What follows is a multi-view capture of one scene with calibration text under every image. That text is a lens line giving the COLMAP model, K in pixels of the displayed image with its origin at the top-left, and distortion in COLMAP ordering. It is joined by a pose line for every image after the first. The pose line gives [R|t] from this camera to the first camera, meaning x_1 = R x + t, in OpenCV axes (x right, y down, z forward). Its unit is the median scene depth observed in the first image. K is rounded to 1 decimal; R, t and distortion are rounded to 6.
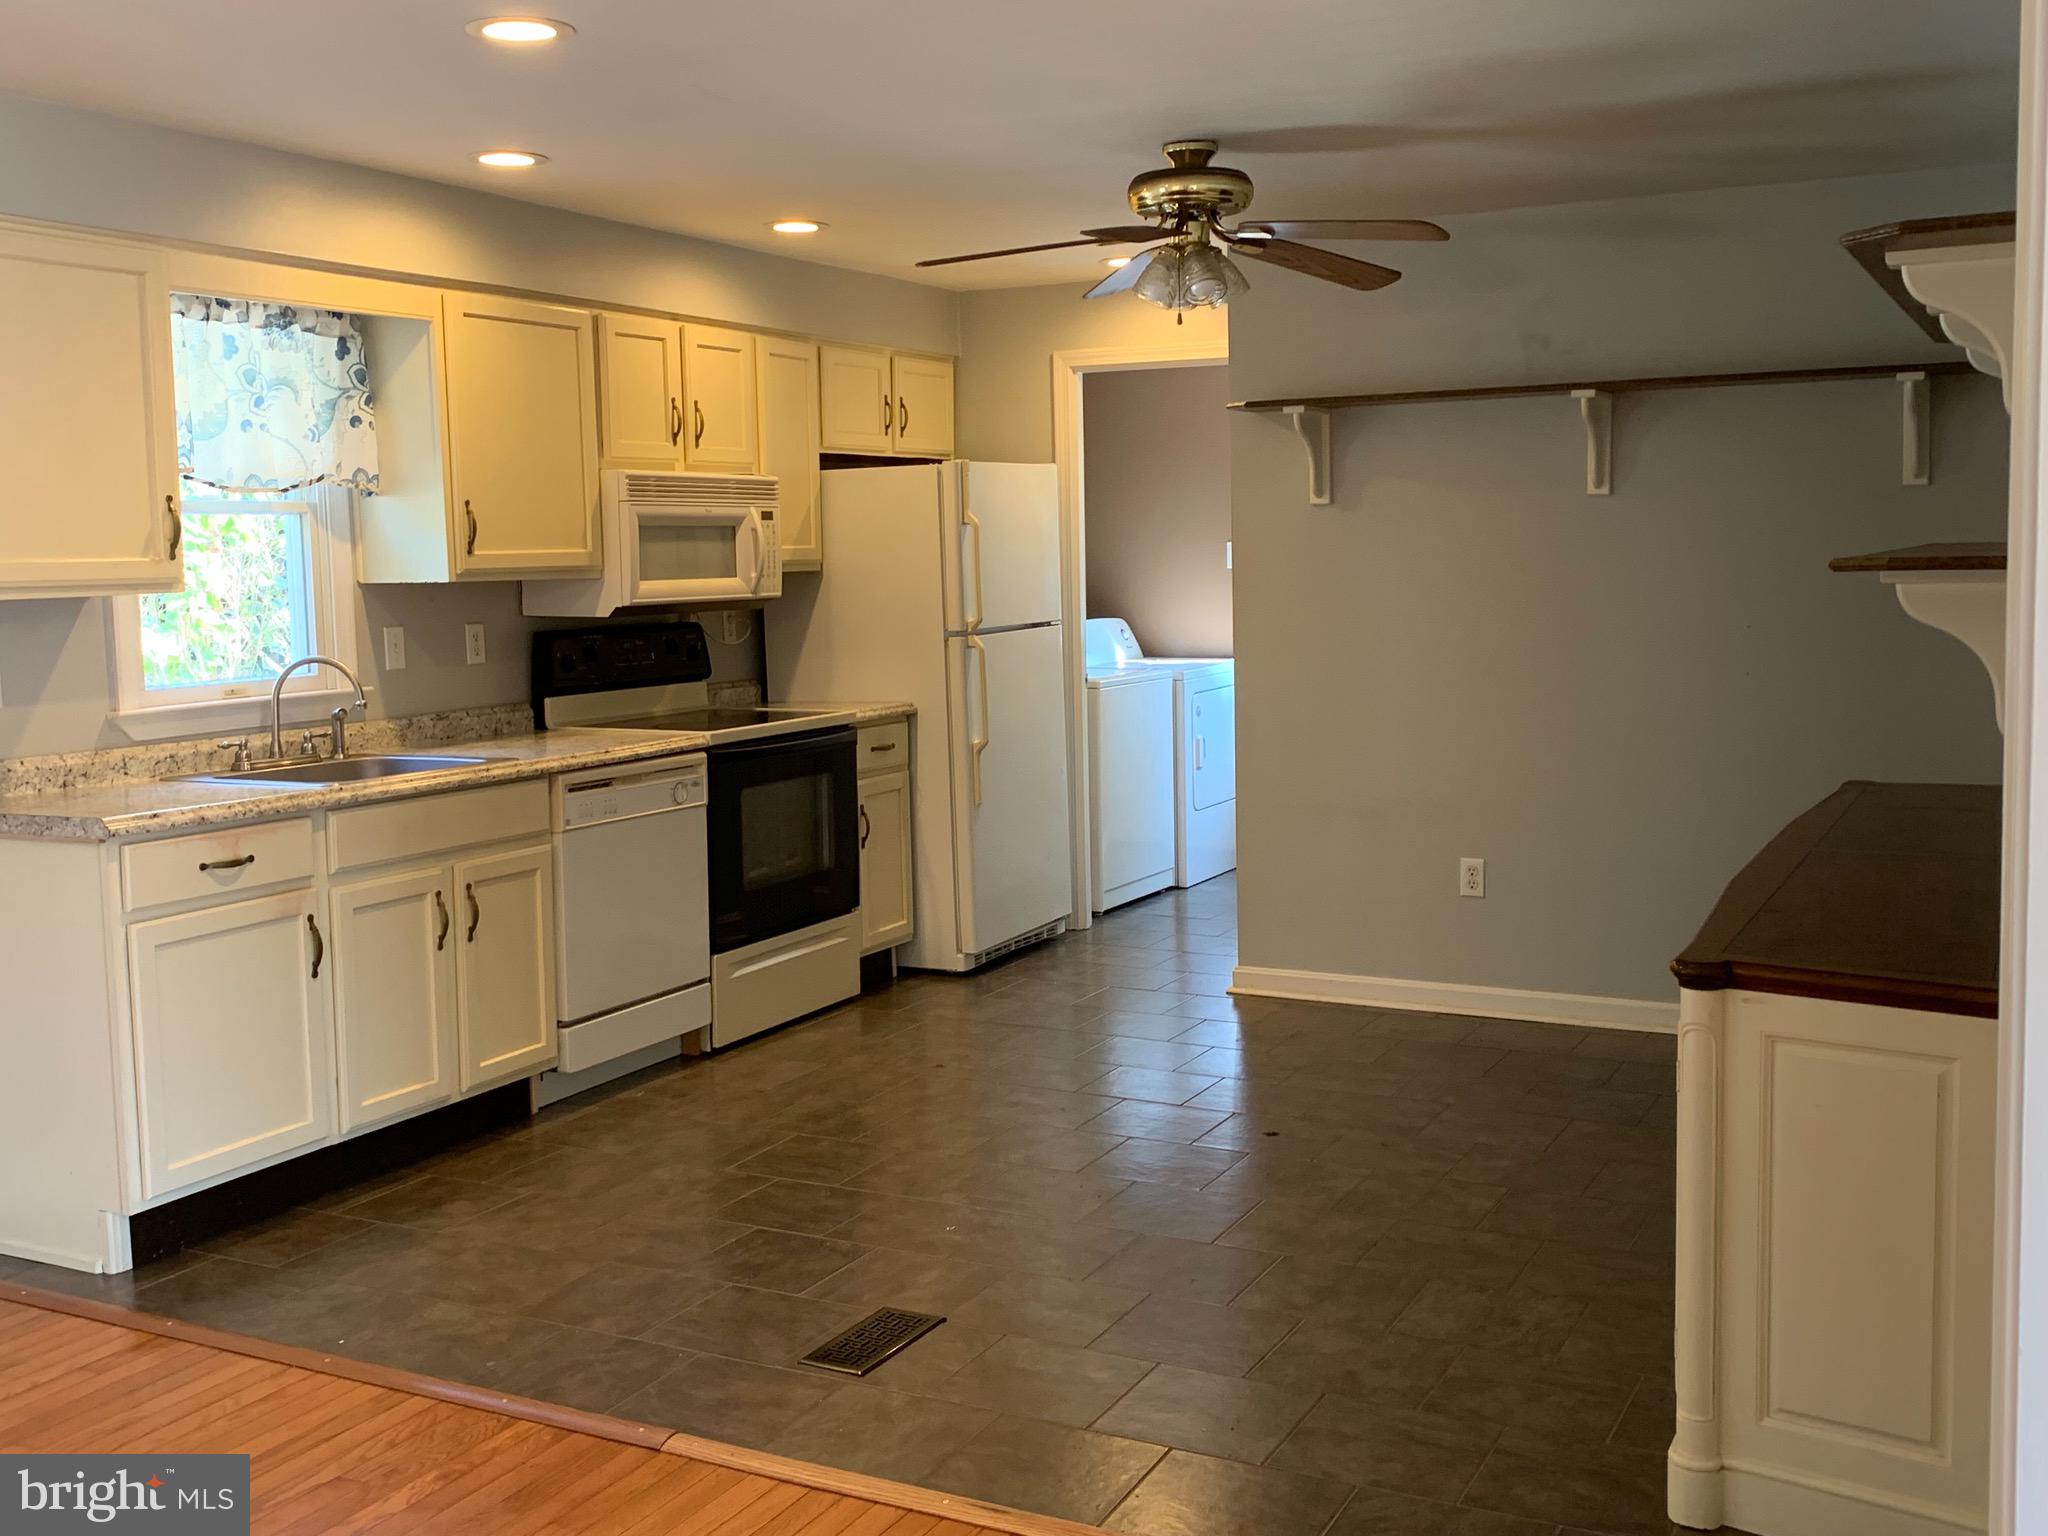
lens RADIAL K [[2075.9, 0, 1012.3], [0, 2075.9, 728.7], [0, 0, 1]] dist [0.125765, -0.303712]
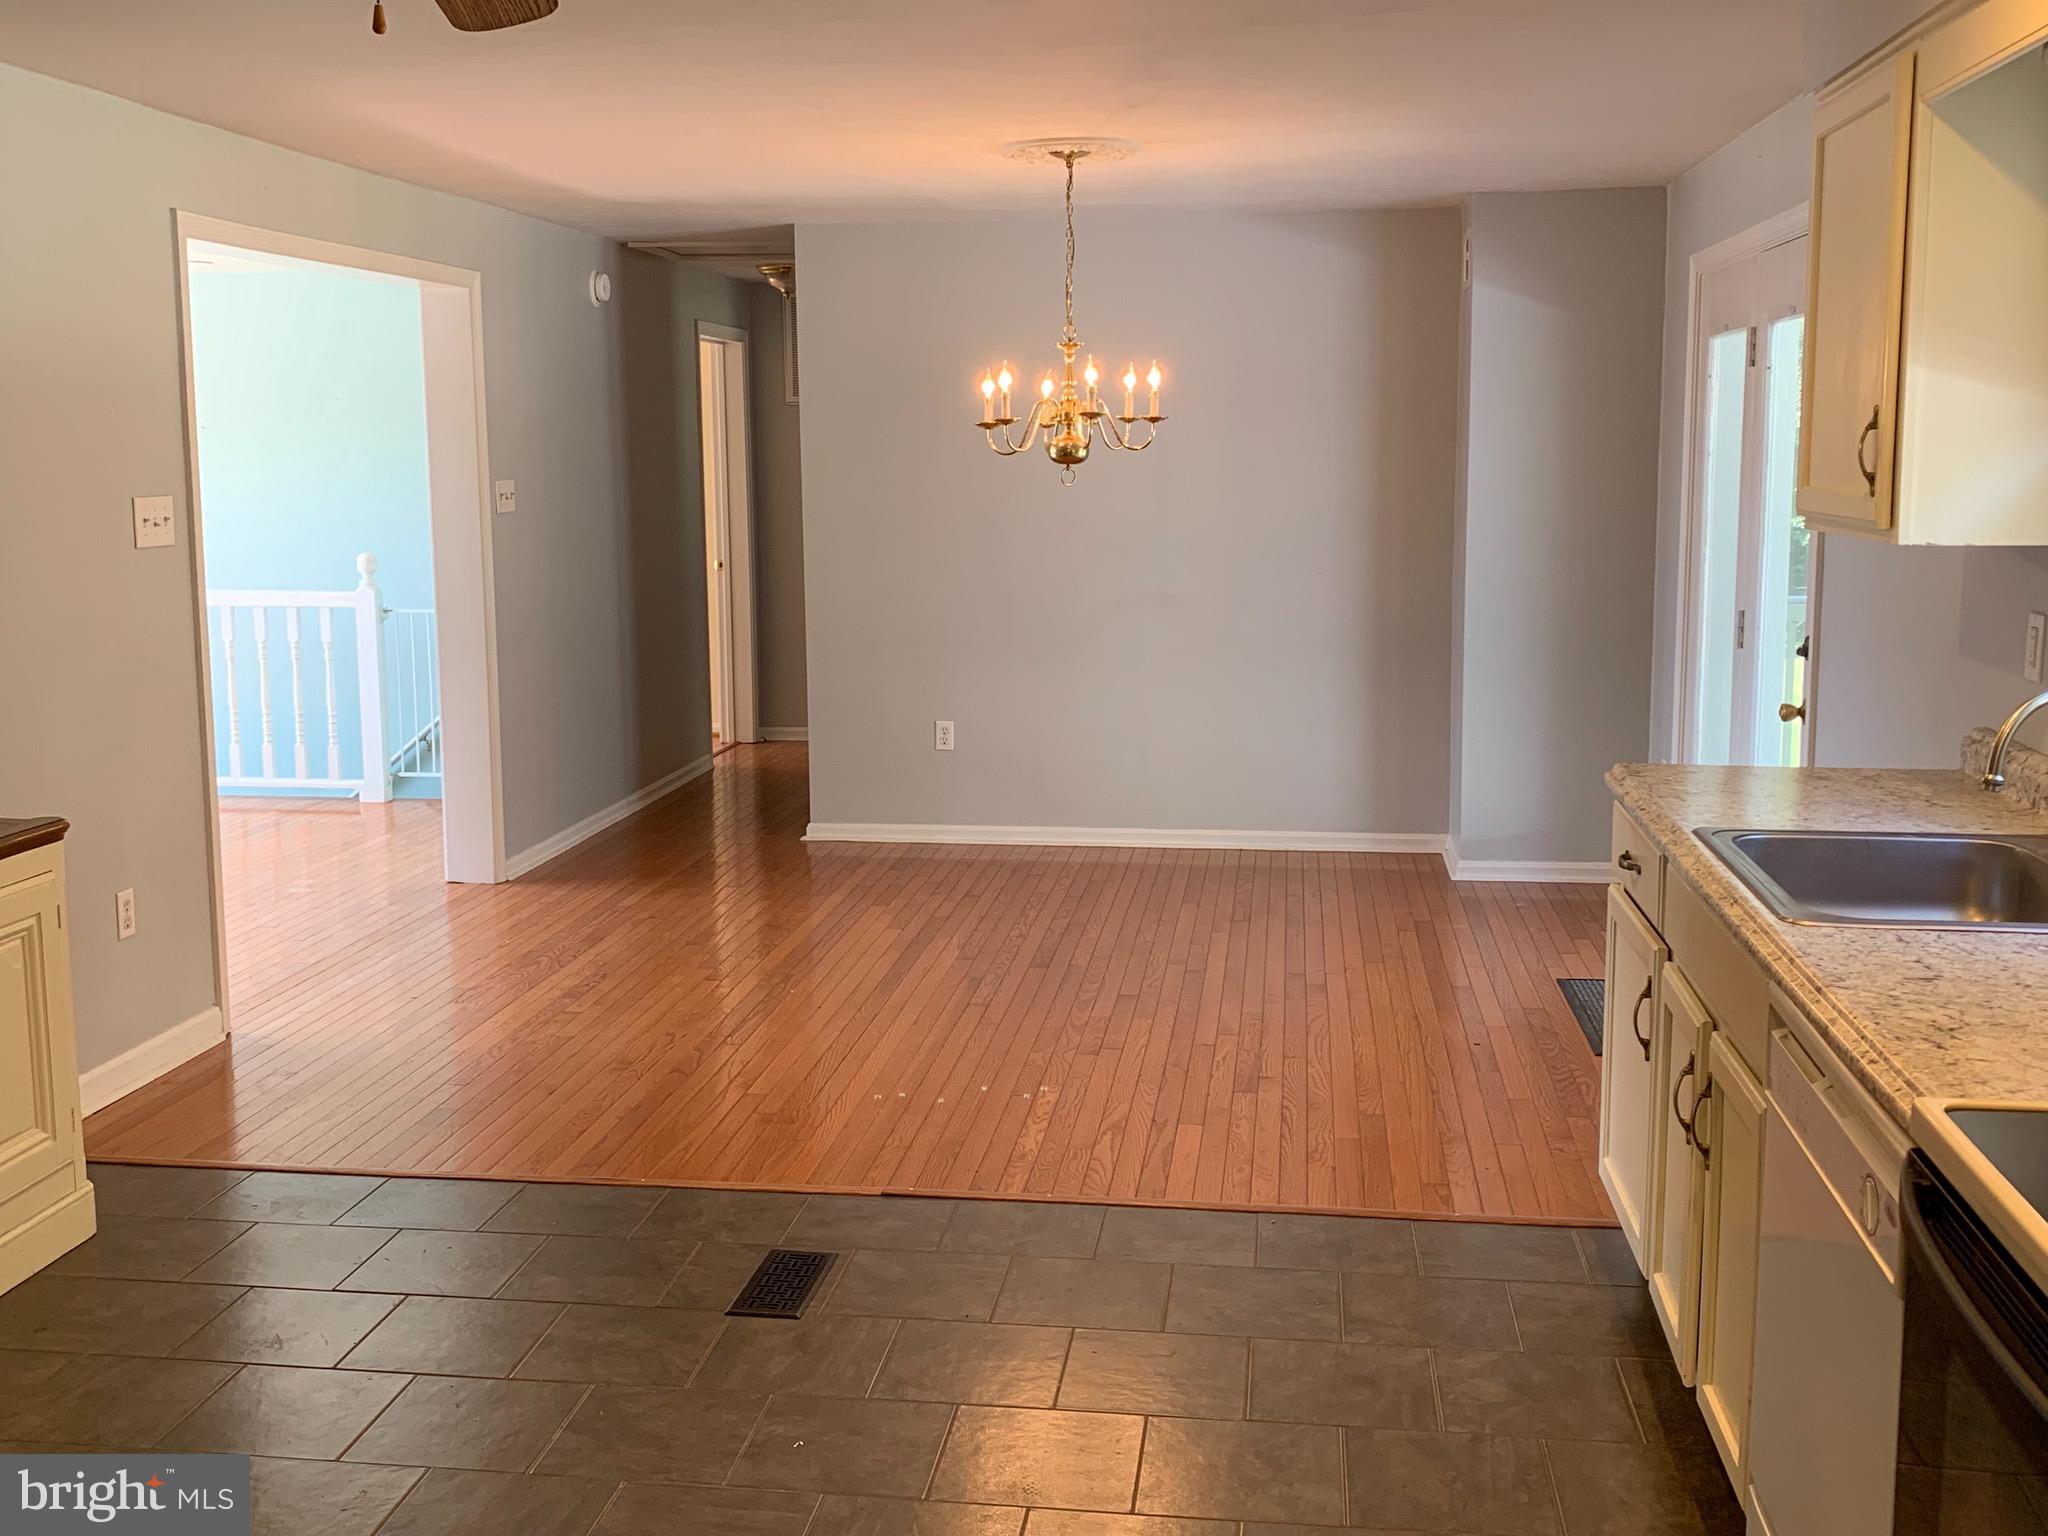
lens RADIAL K [[2075.9, 0, 1012.3], [0, 2075.9, 728.7], [0, 0, 1]] dist [0.125765, -0.303712]
pose [[-0.942414, 0.071327, -0.326753, 0.093417], [-0.003919, 0.974572, 0.224042, -0.130121], [0.334425, 0.212421, -0.918171, 1.259186]]
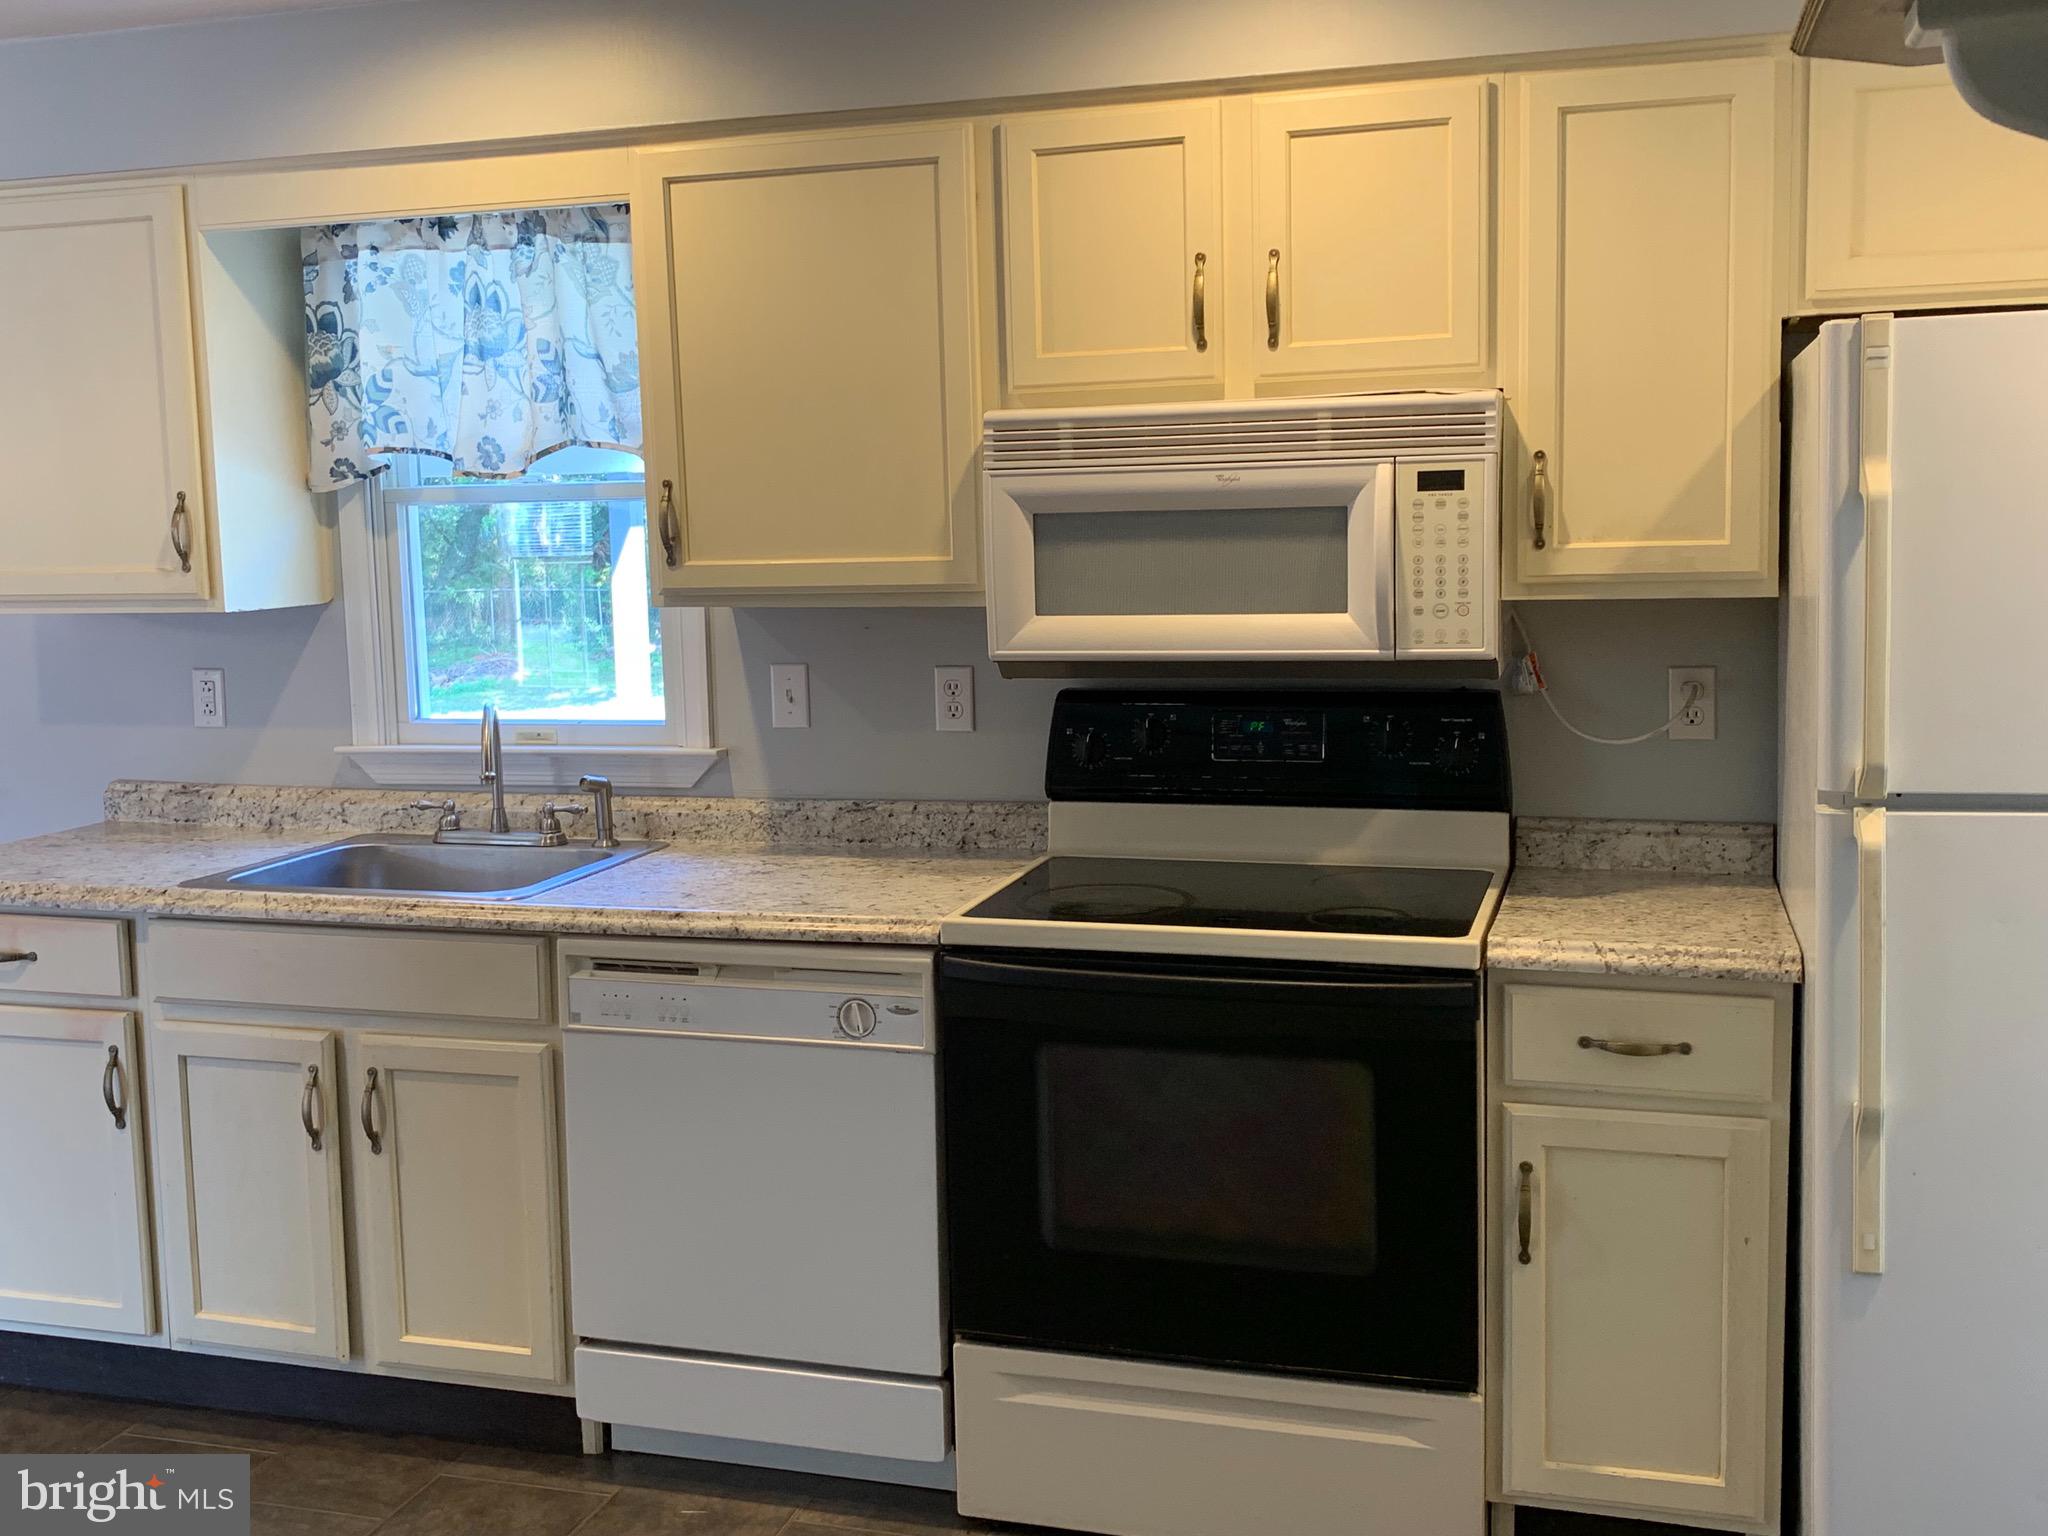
lens RADIAL K [[2075.9, 0, 1012.3], [0, 2075.9, 728.7], [0, 0, 1]] dist [0.125765, -0.303712]
pose [[0.179457, 0.124402, -0.975868, 0.359573], [-0.065555, 0.991280, 0.114311, -0.106267], [0.981579, 0.043459, 0.186048, 0.924778]]
